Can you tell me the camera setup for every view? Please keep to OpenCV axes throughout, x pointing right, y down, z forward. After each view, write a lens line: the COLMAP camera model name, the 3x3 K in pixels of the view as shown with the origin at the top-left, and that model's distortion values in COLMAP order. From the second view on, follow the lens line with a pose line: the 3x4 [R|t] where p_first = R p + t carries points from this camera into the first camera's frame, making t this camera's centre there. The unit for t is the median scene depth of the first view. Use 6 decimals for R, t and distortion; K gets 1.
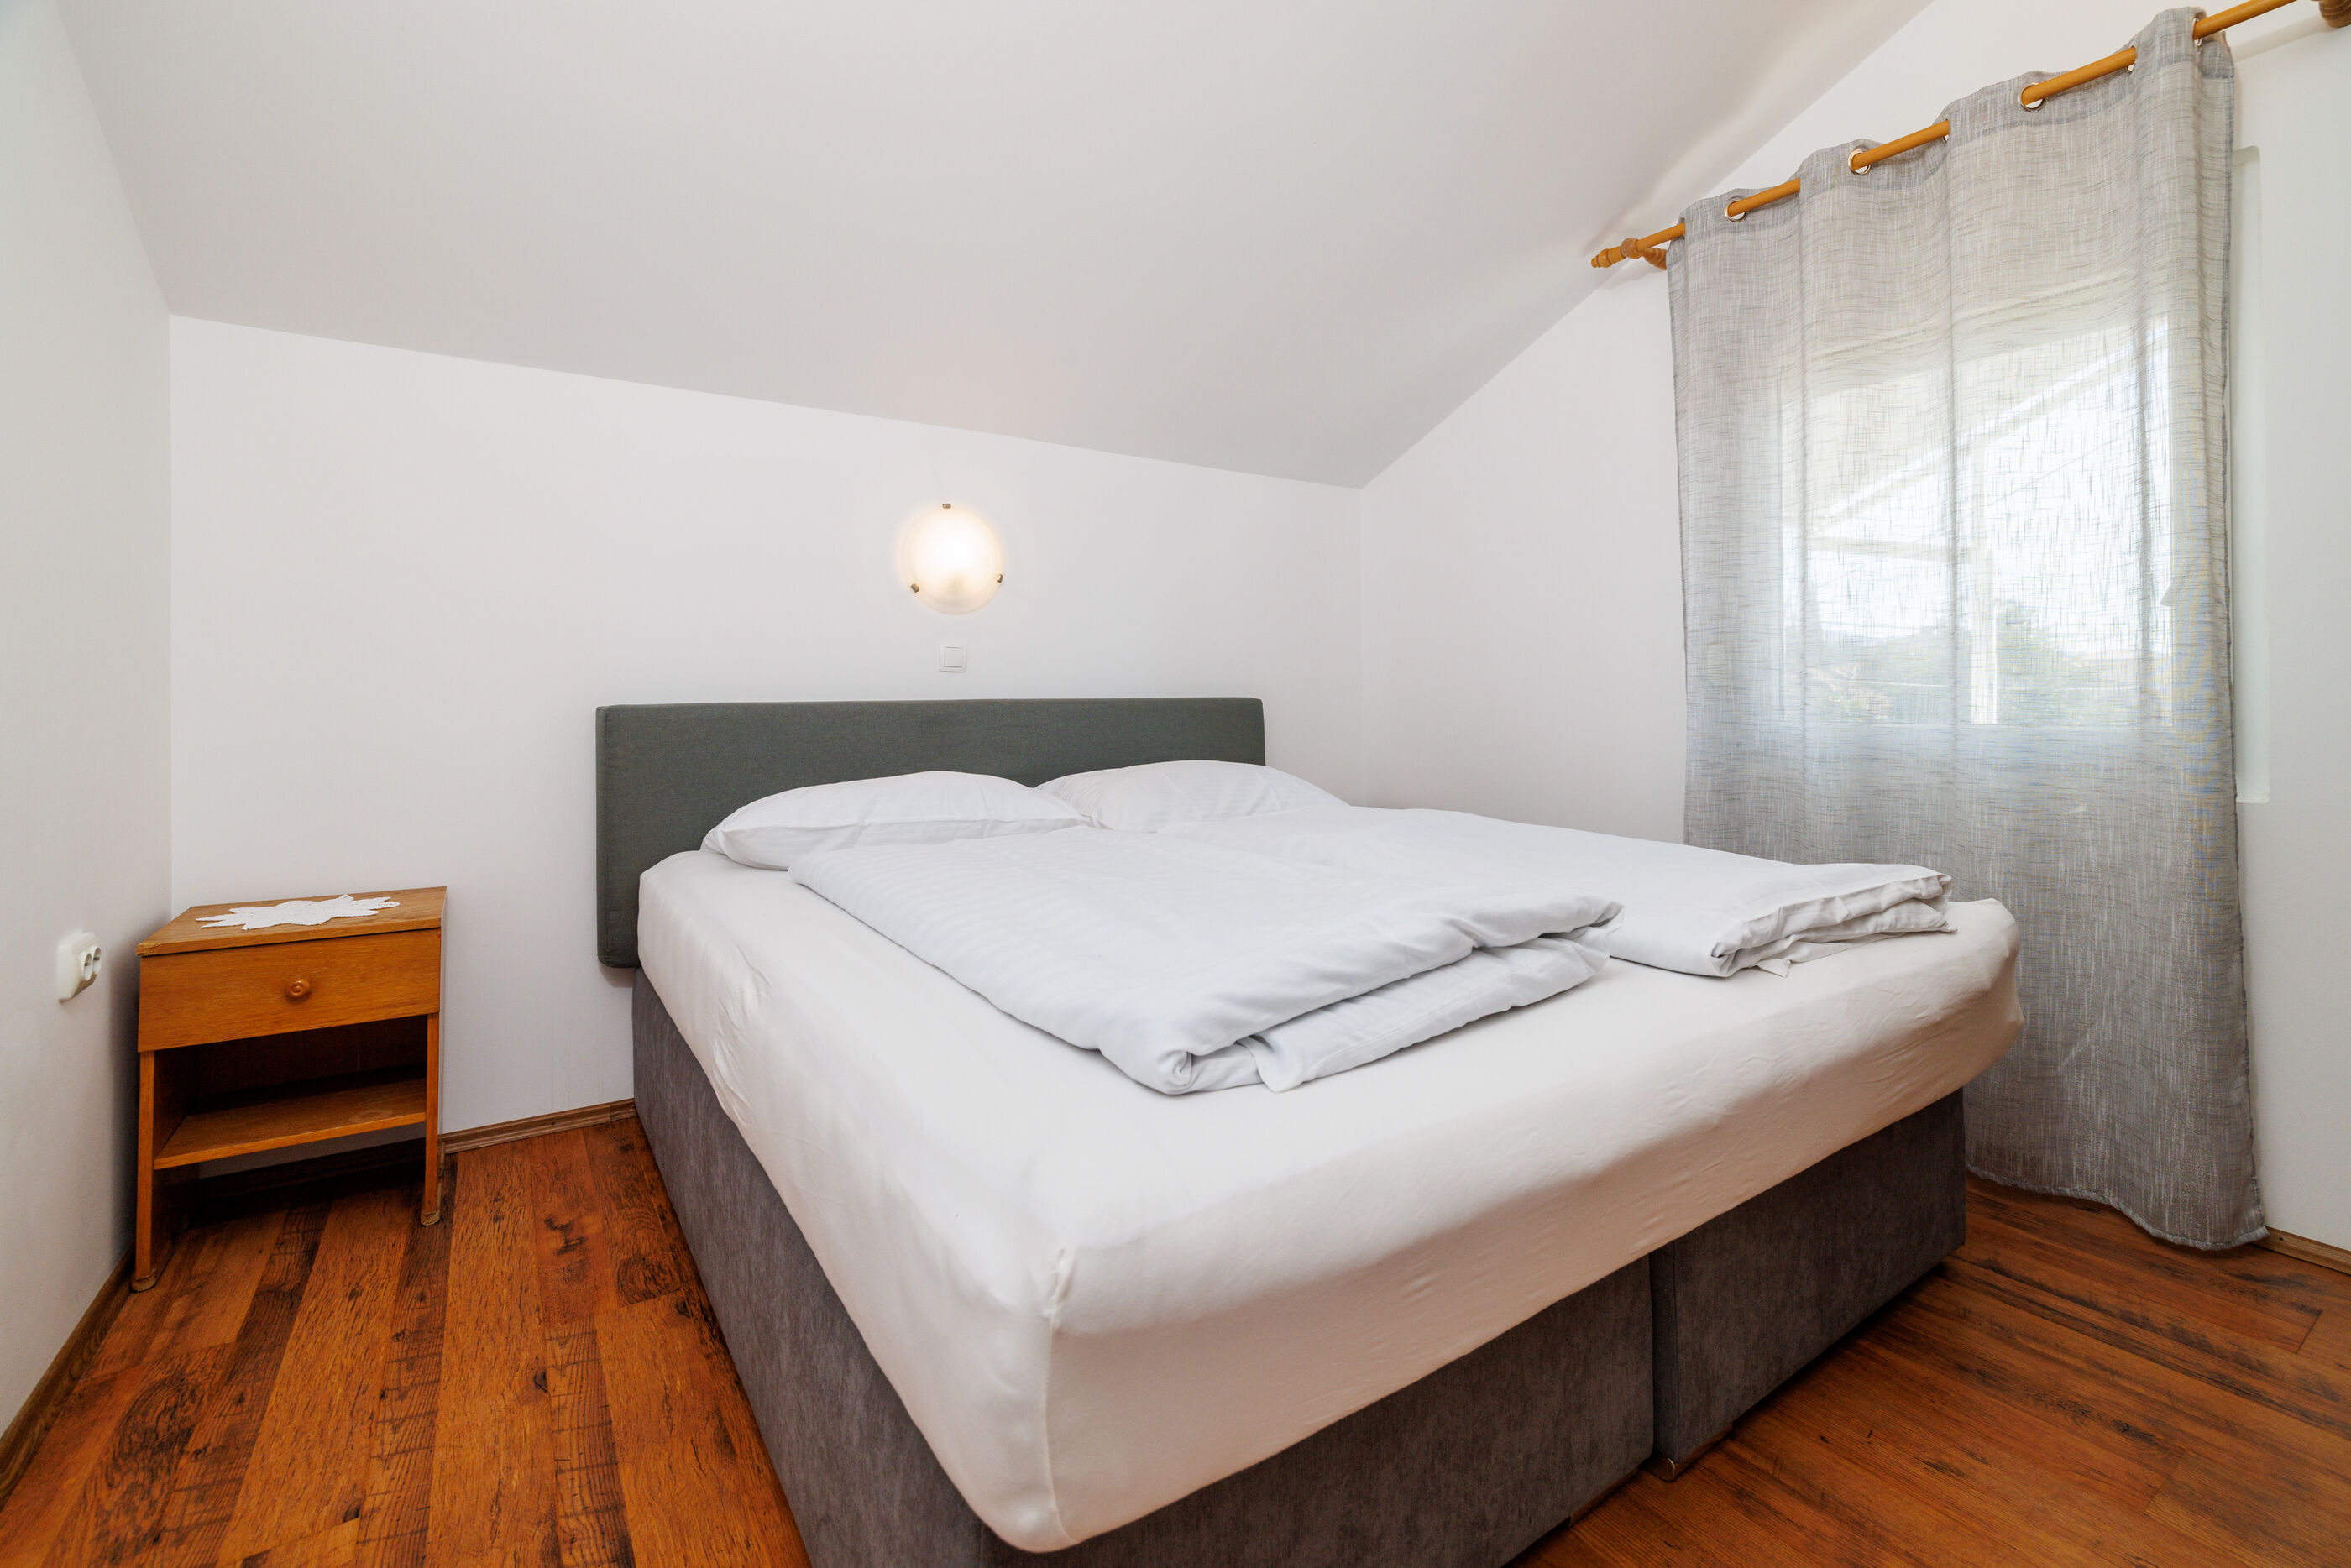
lens RADIAL K [[1031.8, 0, 1185.2], [0, 1031.8, 724.9], [0, 0, 1]] dist [-0.000372, 0.000157]
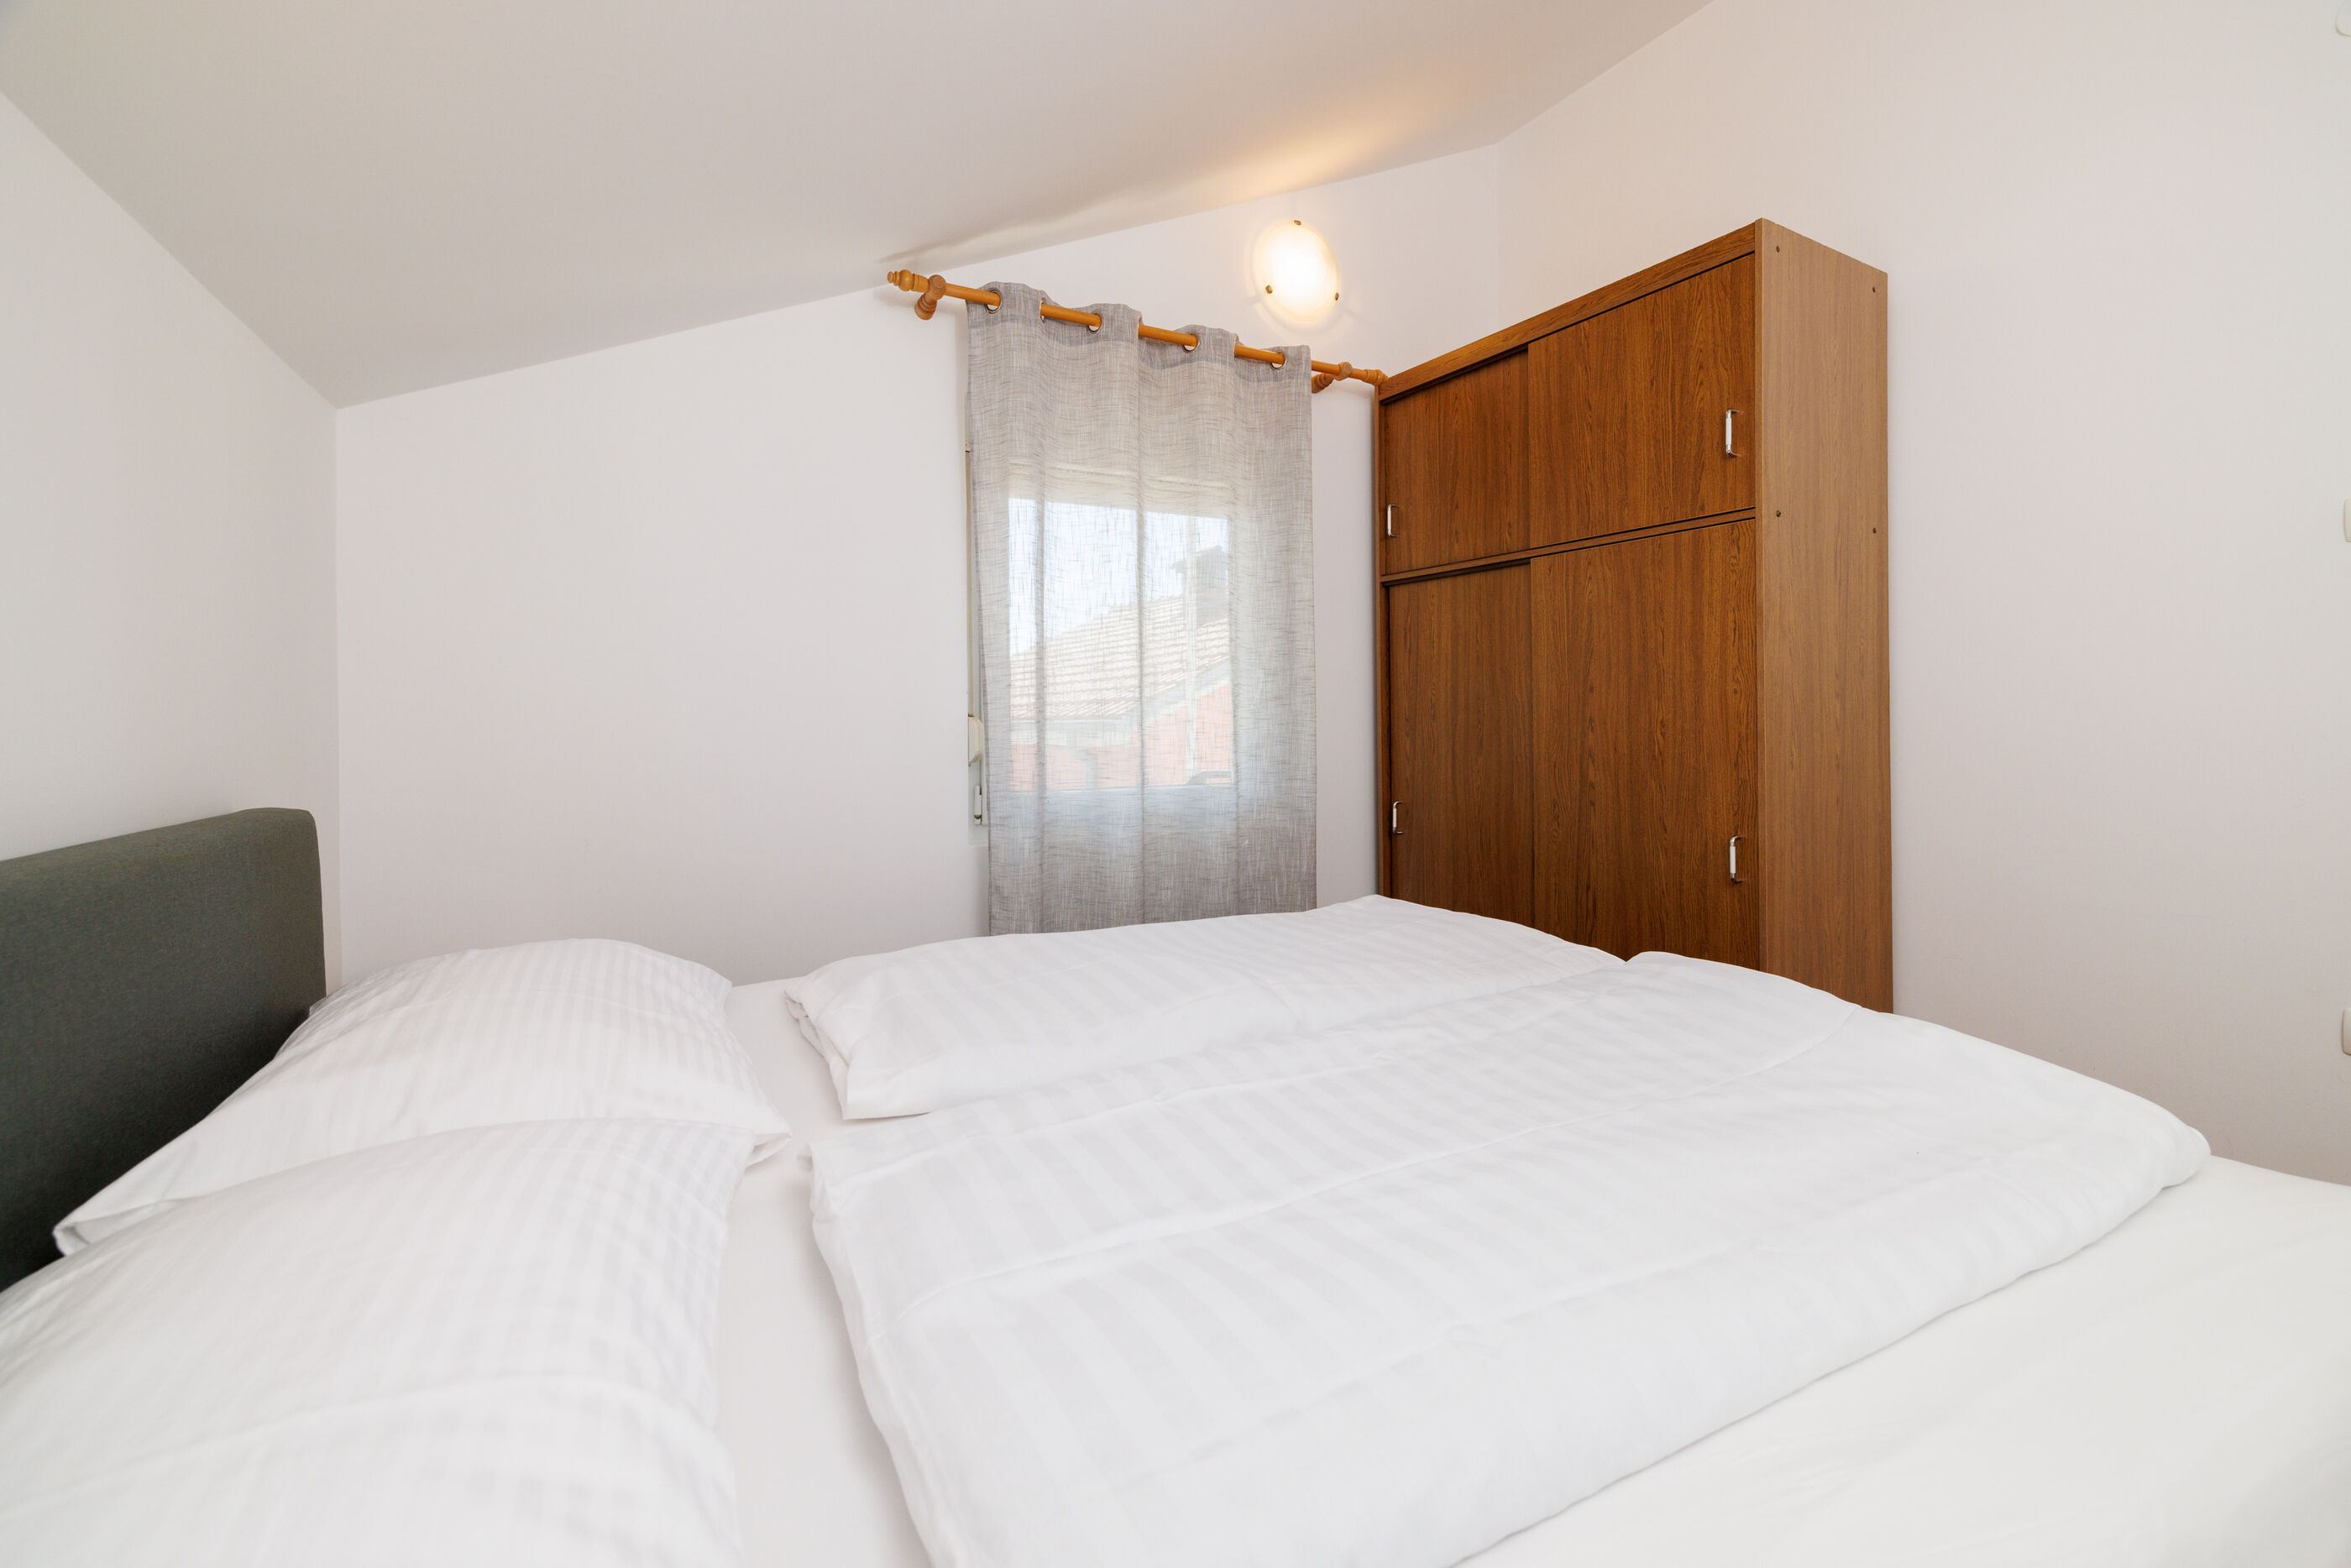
lens RADIAL K [[1031.8, 0, 1185.2], [0, 1031.8, 724.9], [0, 0, 1]] dist [-0.000372, 0.000157]
pose [[0.098332, 0.011398, 0.995088, -0.489642], [0.032075, 0.999379, -0.014617, -0.052933], [-0.994637, 0.033355, 0.097905, 0.747468]]
